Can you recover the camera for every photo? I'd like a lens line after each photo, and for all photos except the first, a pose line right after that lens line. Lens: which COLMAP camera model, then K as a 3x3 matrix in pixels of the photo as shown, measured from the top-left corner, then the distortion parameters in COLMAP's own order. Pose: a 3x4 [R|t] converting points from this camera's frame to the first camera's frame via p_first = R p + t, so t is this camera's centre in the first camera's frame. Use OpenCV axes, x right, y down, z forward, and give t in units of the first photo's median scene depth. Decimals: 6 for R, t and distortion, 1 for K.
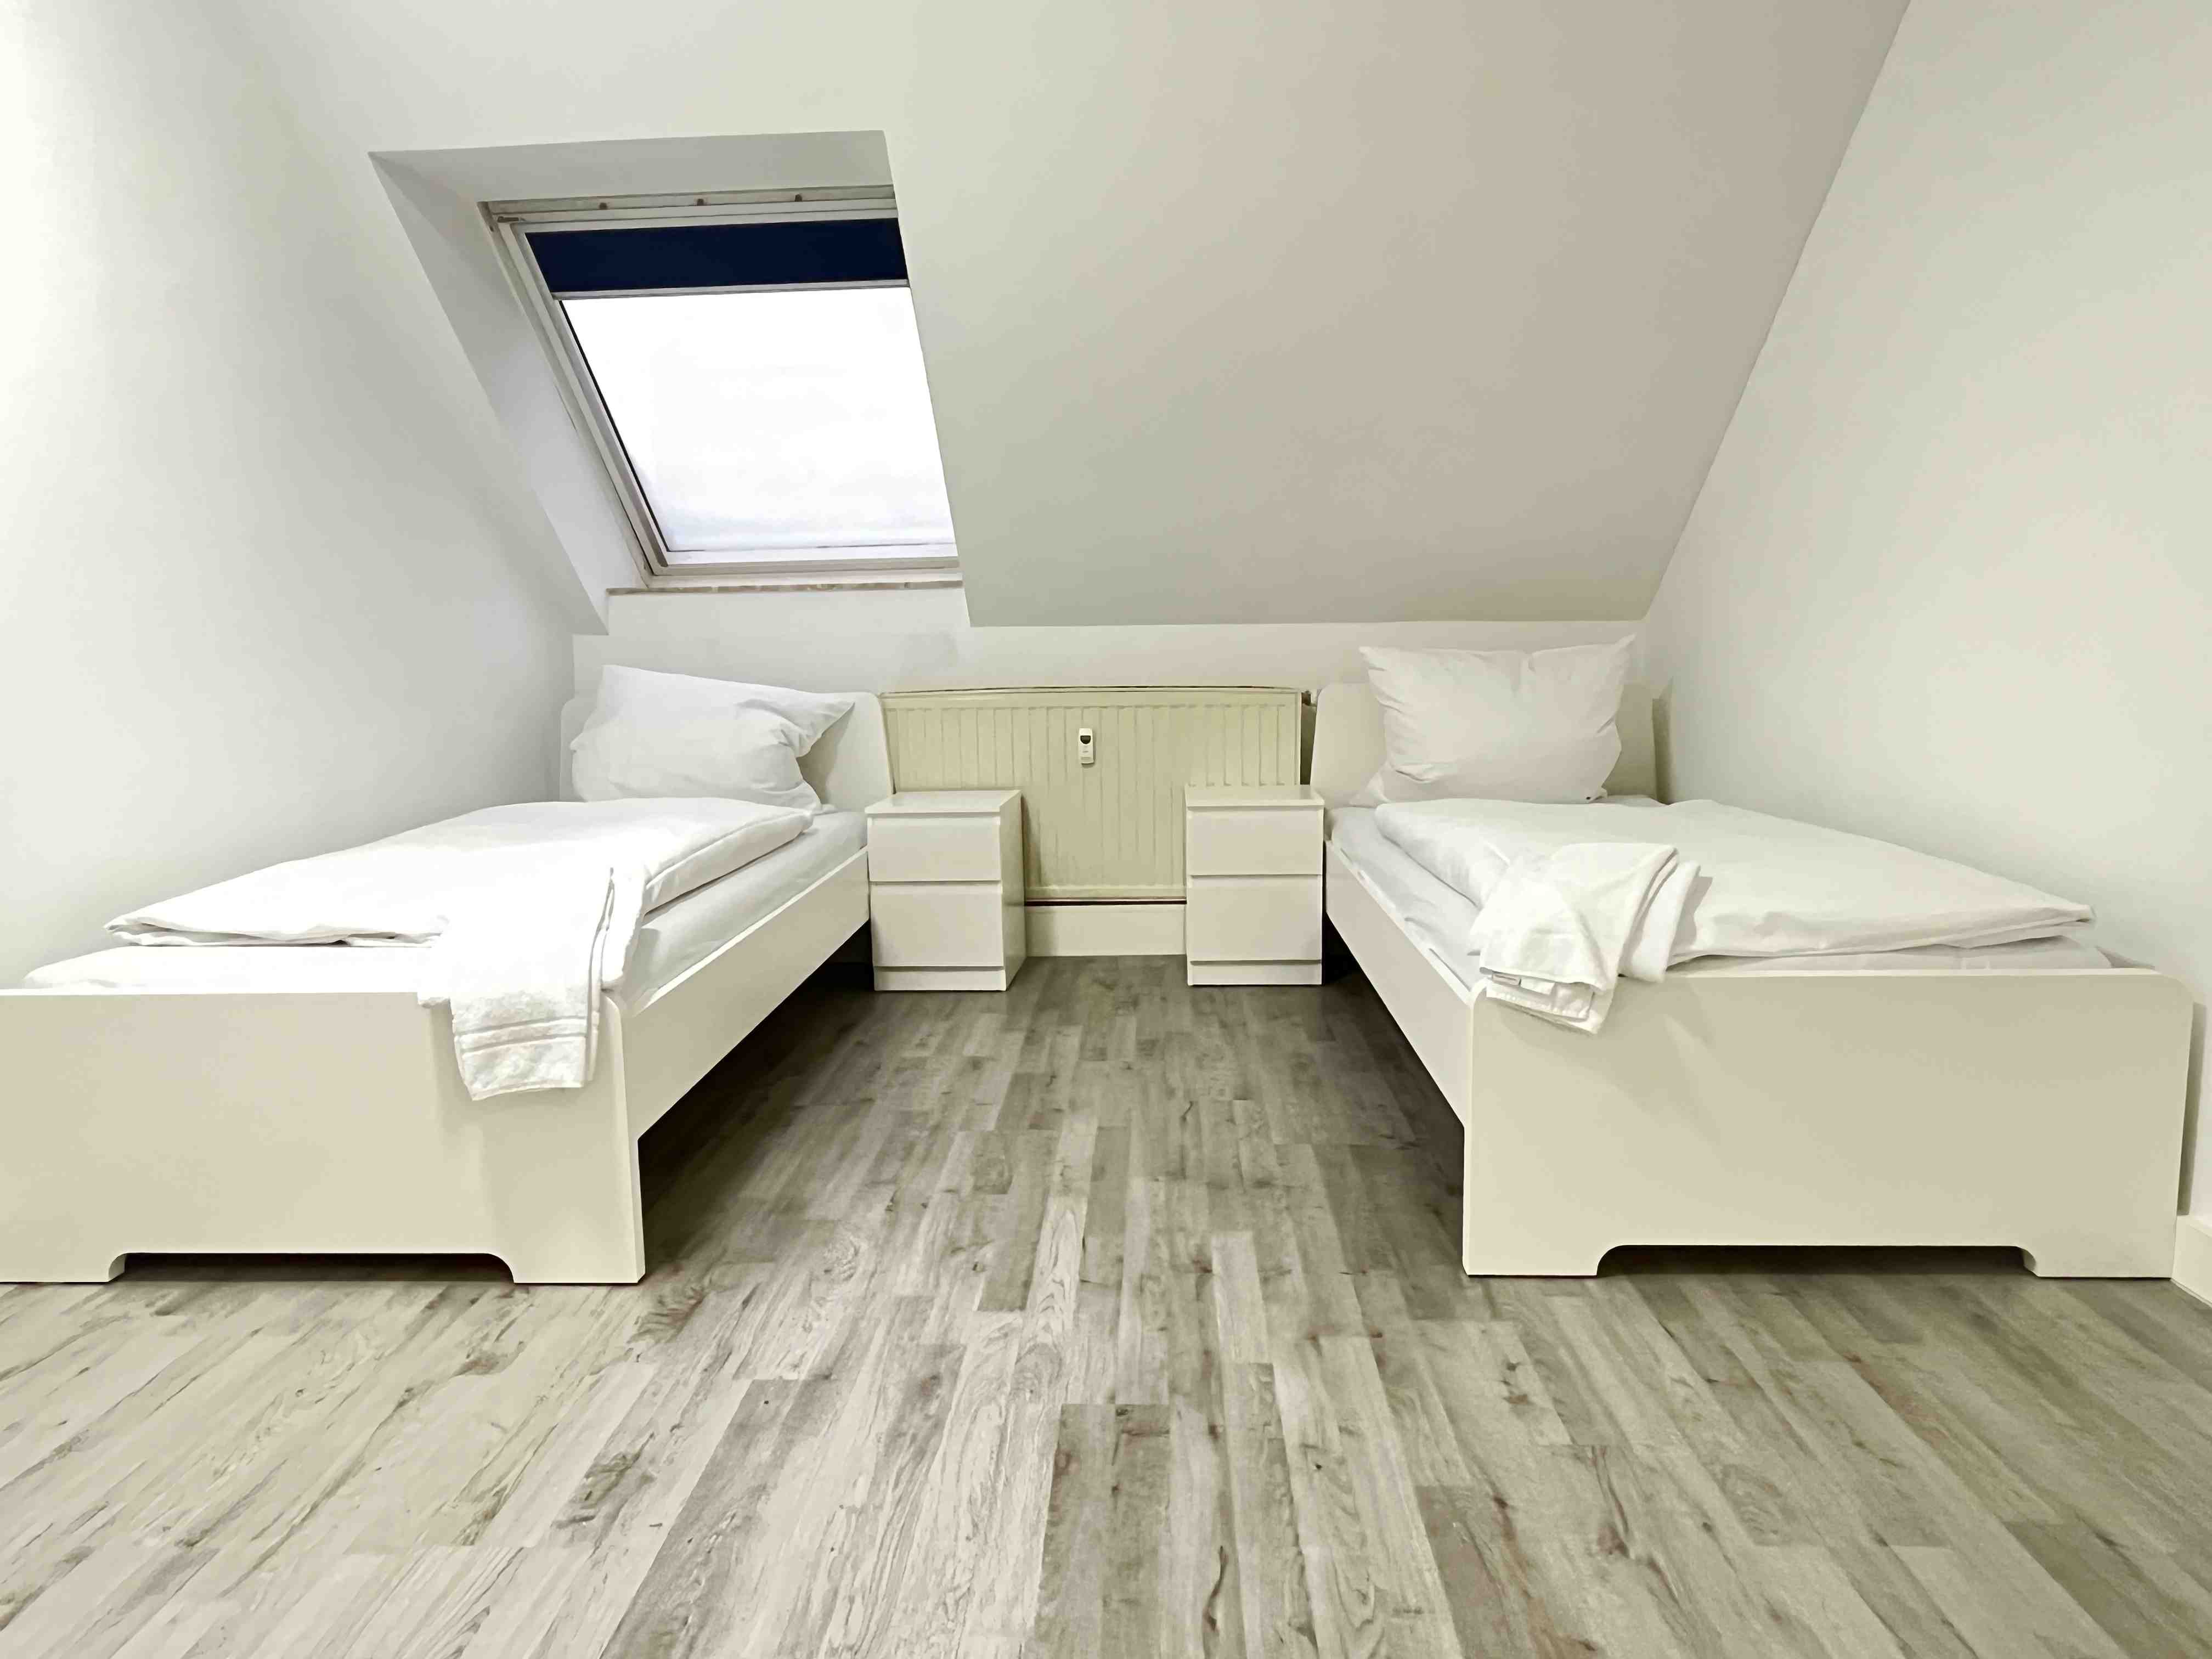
lens RADIAL K [[1401.0, 0, 1103.0], [0, 1401.0, 830.4], [0, 0, 1]] dist [-0.004692, -0.000971]
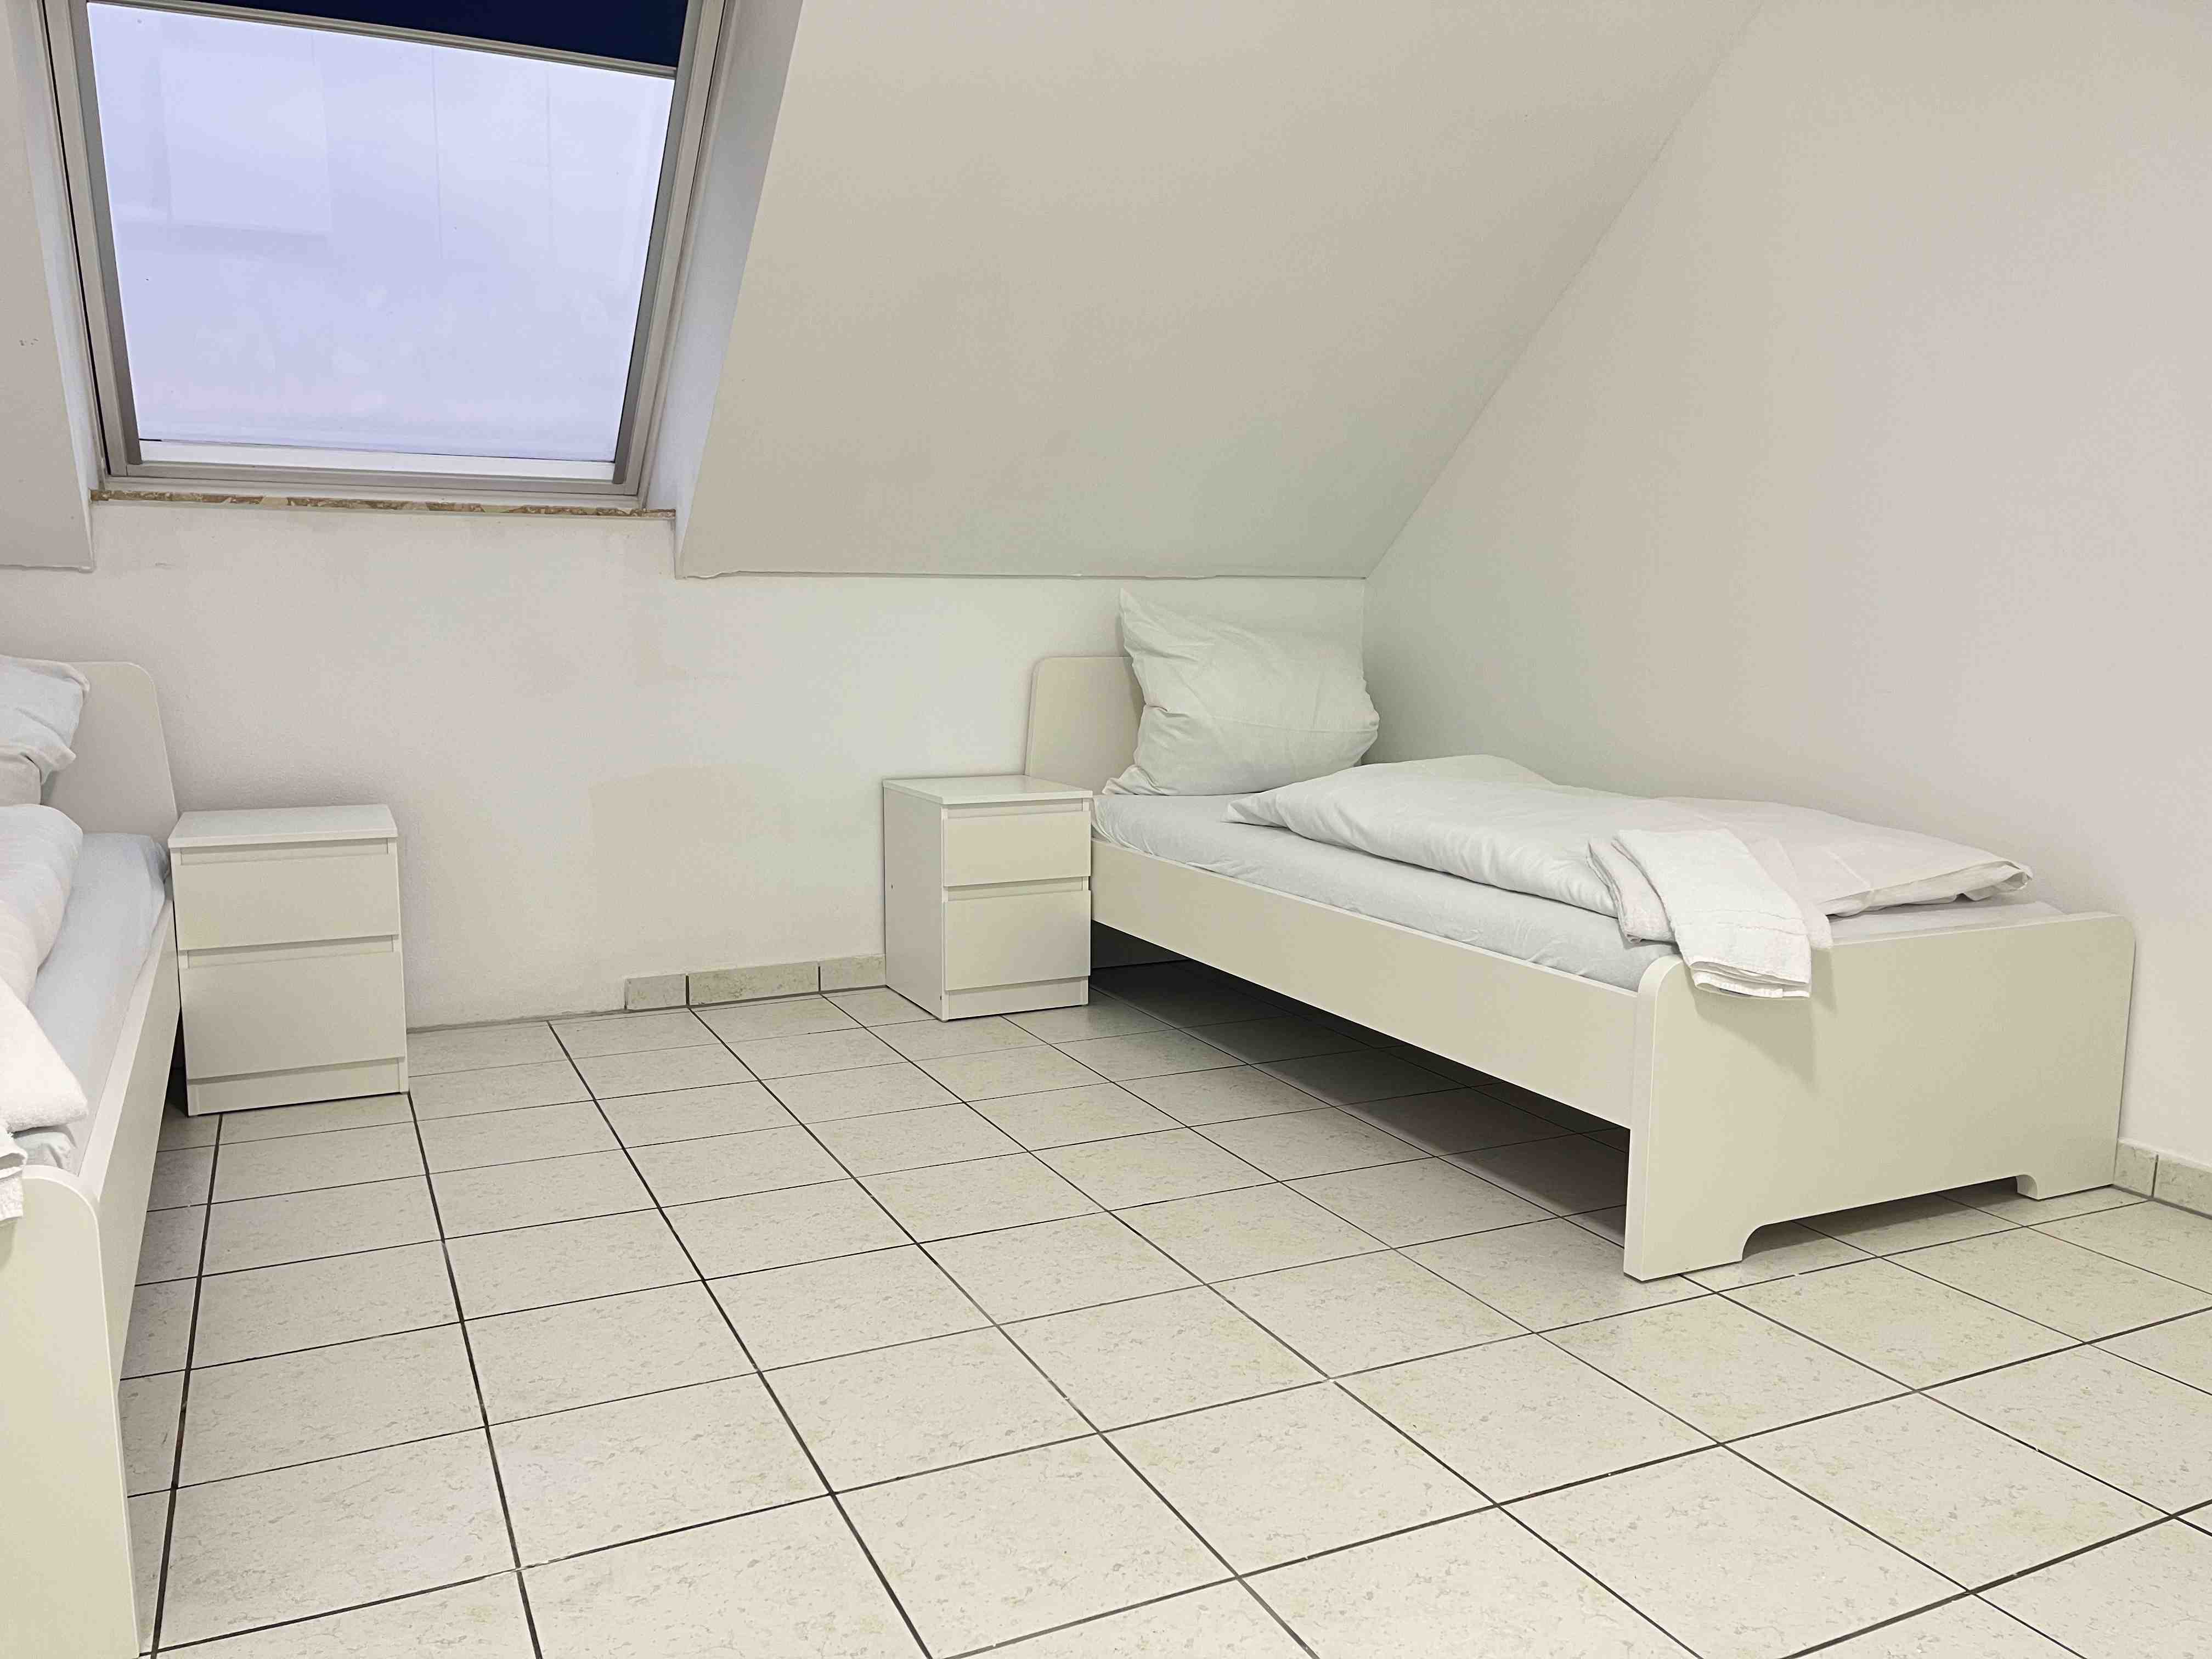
lens RADIAL K [[1728.0, 0, 1113.2], [0, 1728.0, 840.2], [0, 0, 1]] dist [-0.002206, -0.003973]
pose [[0.882066, -0.036853, 0.469682, -0.319982], [0.032469, 0.999321, 0.017434, -0.008698], [-0.470005, -0.000128, 0.882664, 0.060081]]
